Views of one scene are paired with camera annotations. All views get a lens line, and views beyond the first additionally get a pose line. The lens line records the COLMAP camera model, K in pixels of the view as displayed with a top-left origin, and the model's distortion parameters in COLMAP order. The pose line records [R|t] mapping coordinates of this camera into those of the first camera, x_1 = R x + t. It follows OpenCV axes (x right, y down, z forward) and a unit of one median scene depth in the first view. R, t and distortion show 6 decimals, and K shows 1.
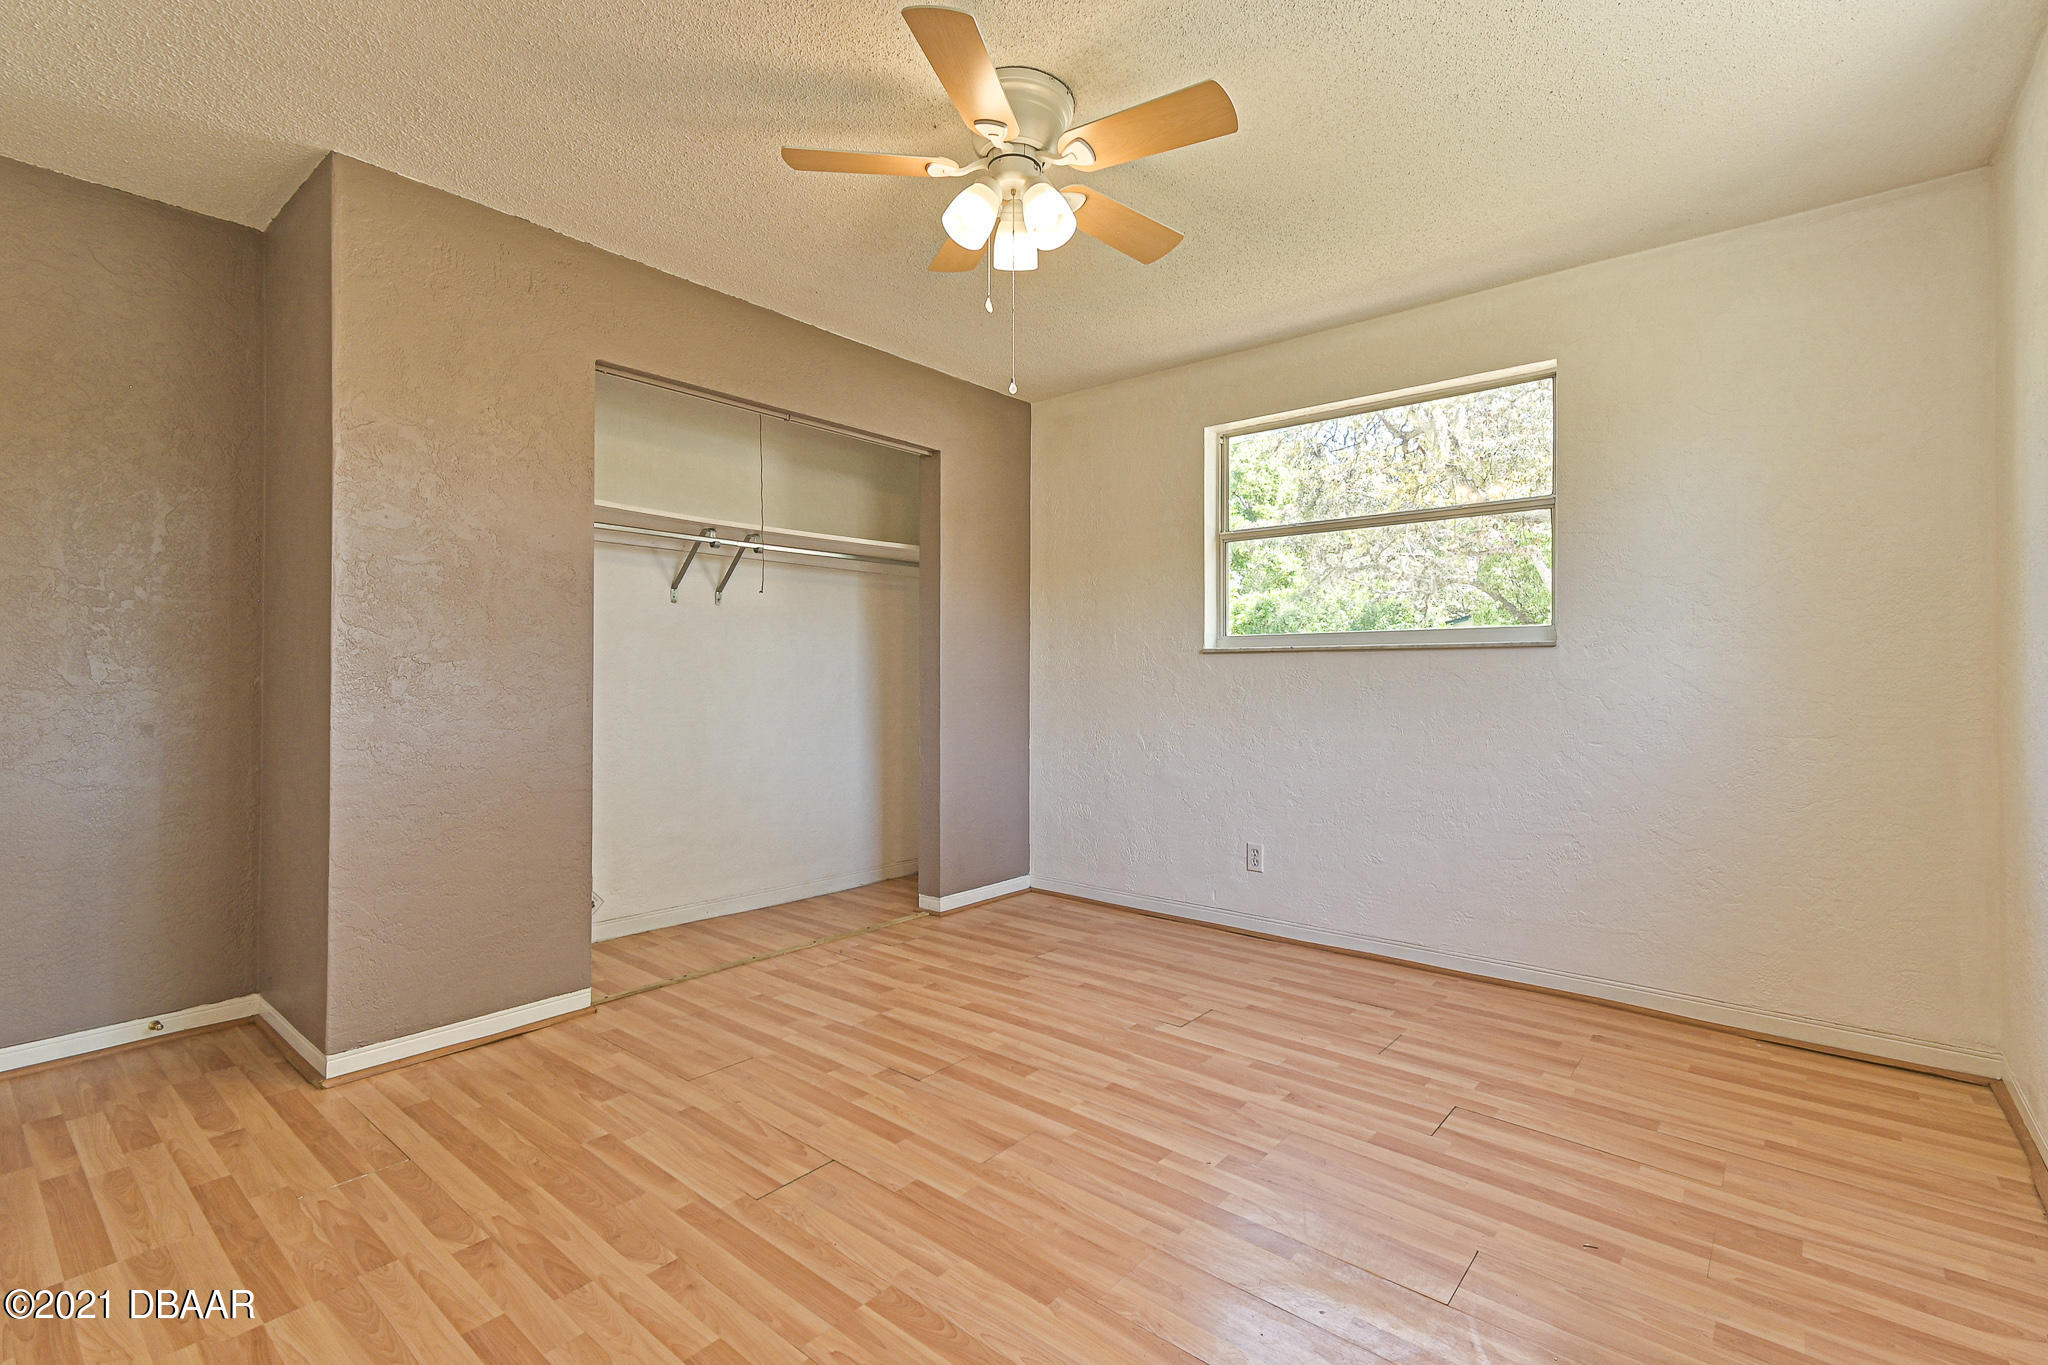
lens RADIAL K [[914.3, 0, 1024.0], [0, 914.3, 679.3], [0, 0, 1]] dist [0.015167, -0.000810]
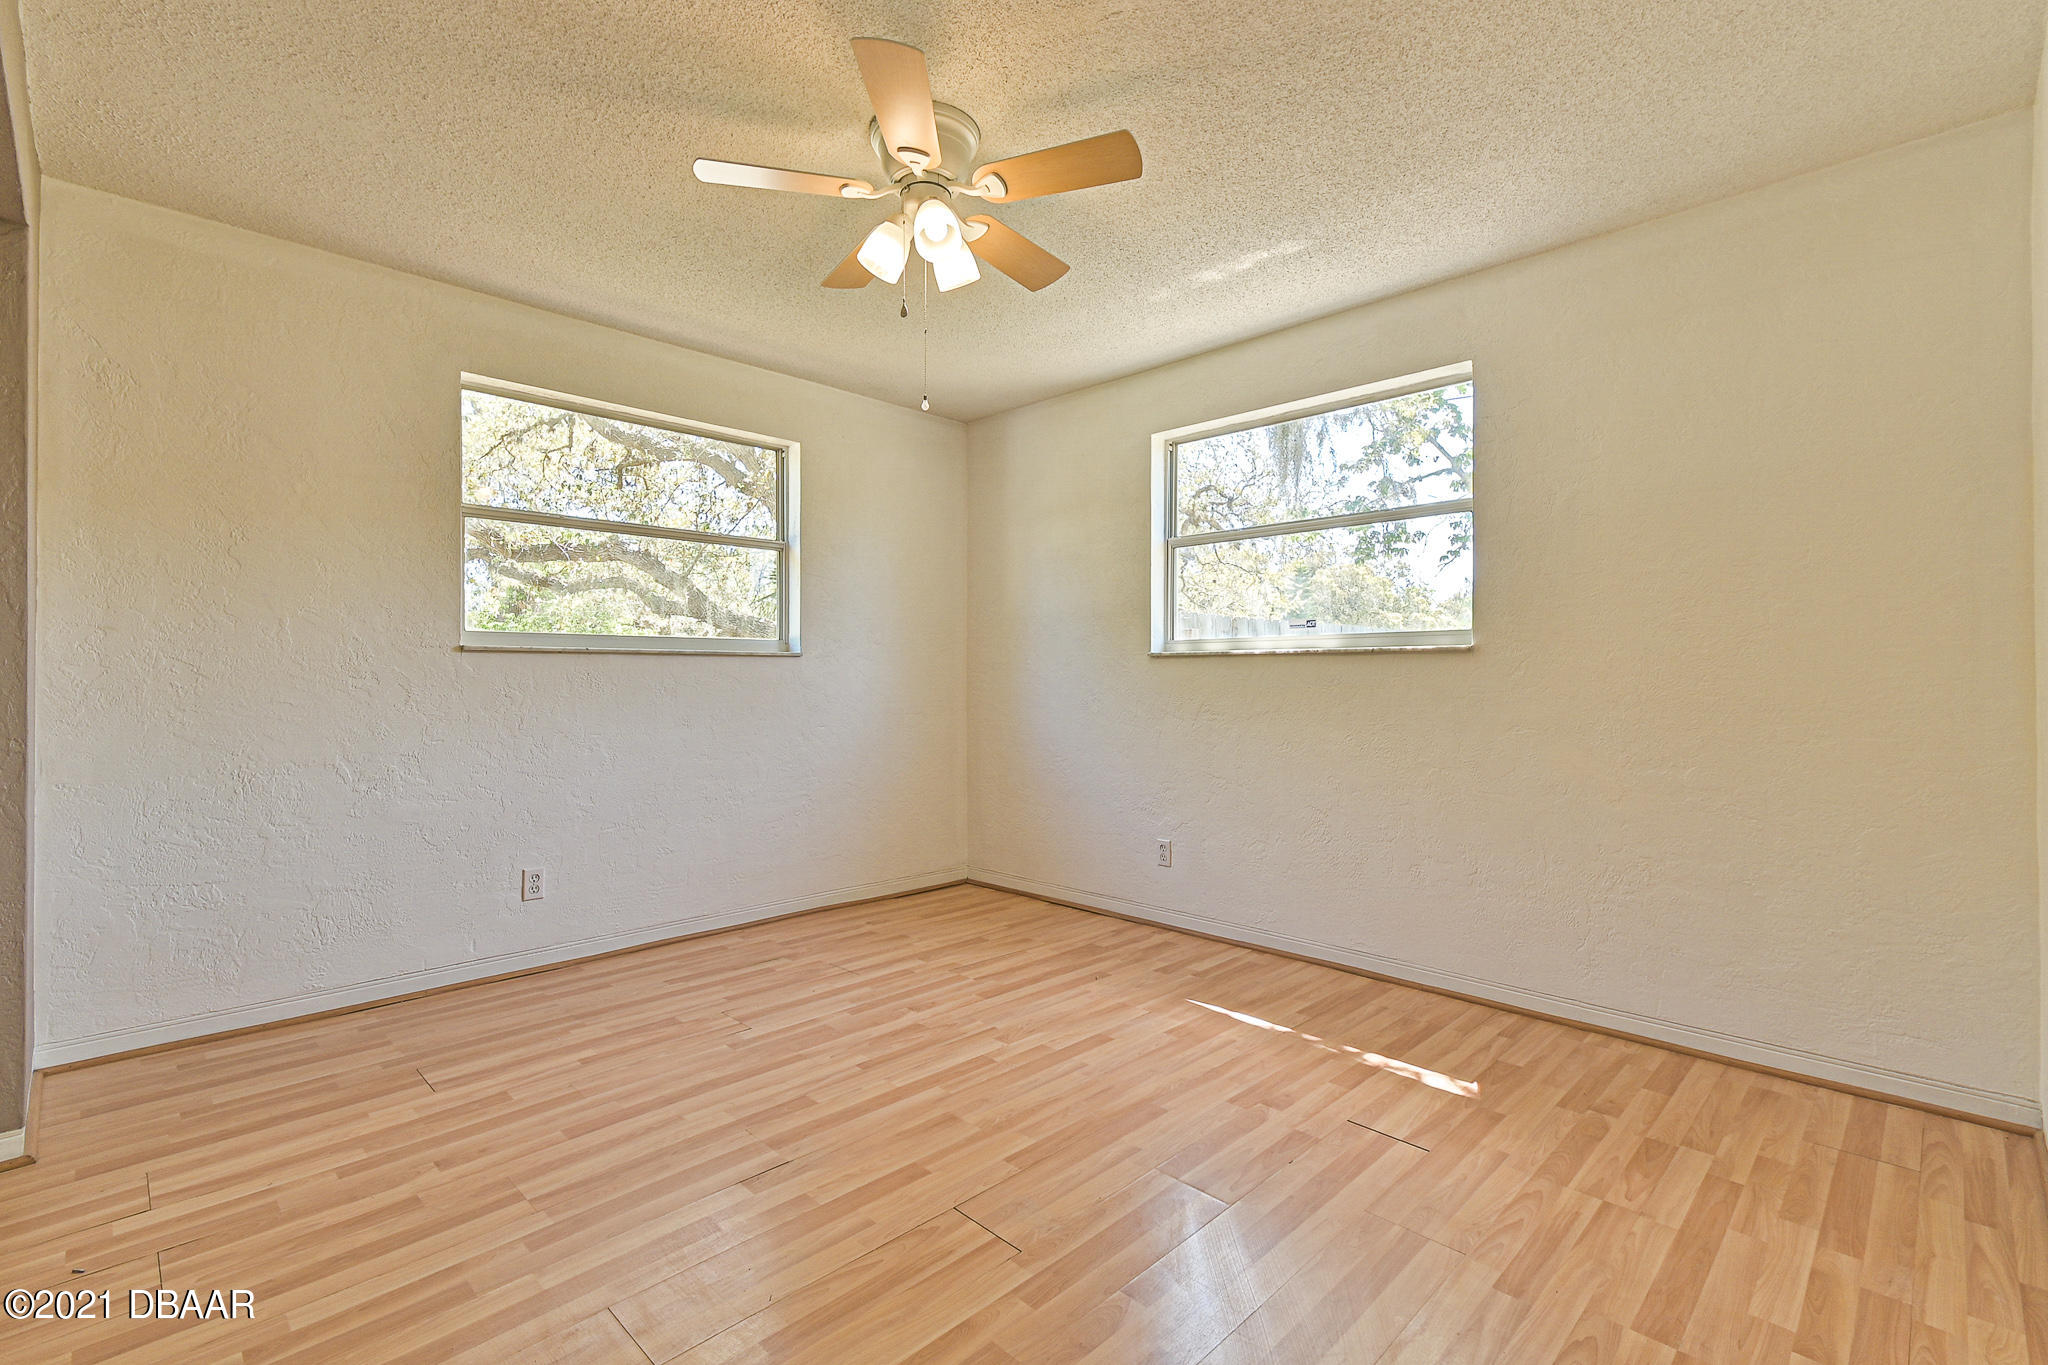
lens RADIAL K [[914.3, 0, 1023.5], [0, 914.3, 677.5], [0, 0, 1]] dist [0.015167, -0.000810]
pose [[0.087971, -0.002118, 0.996121, -0.790844], [0.000771, 0.999998, 0.002058, -0.009499], [-0.996123, 0.000587, 0.087972, 0.597257]]
